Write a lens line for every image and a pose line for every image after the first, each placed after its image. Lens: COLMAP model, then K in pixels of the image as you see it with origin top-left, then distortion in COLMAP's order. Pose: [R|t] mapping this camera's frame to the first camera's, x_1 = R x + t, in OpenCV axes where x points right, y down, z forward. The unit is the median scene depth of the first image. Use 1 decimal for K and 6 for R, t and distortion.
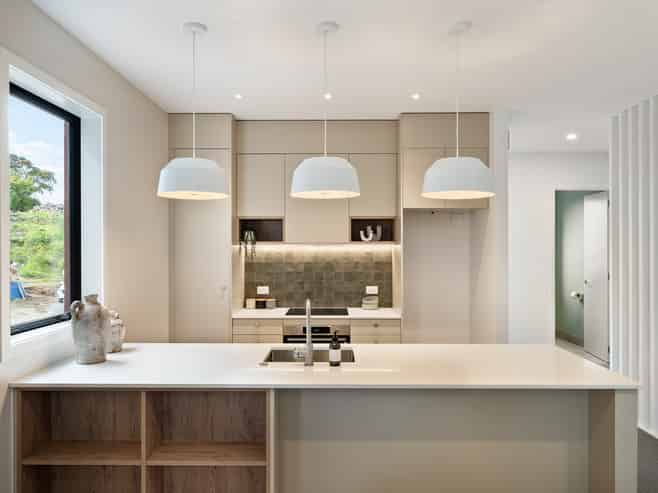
lens RADIAL K [[443.2, 0, 329.8], [0, 443.2, 243.6], [0, 0, 1]] dist [-0.003551, -0.000269]
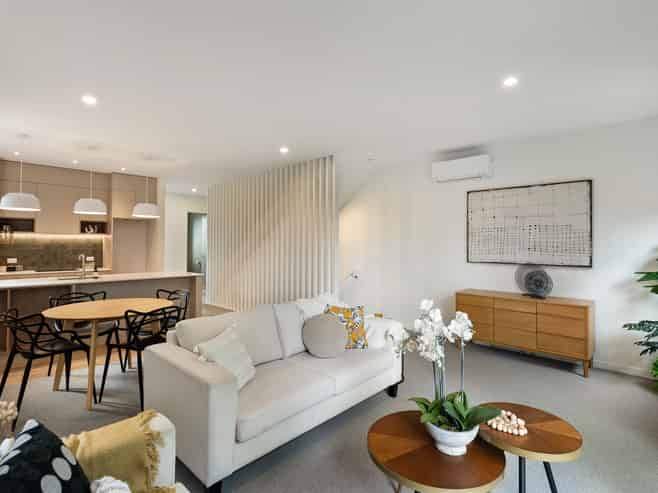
lens RADIAL K [[335.6, 0, 329.6], [0, 335.6, 240.2], [0, 0, 1]] dist [0.000716, 0.000336]
pose [[0.668648, 0.012313, 0.743477, -0.295885], [-0.012245, 0.999910, -0.005548, 0.020767], [-0.743478, -0.005394, 0.668739, -0.738313]]
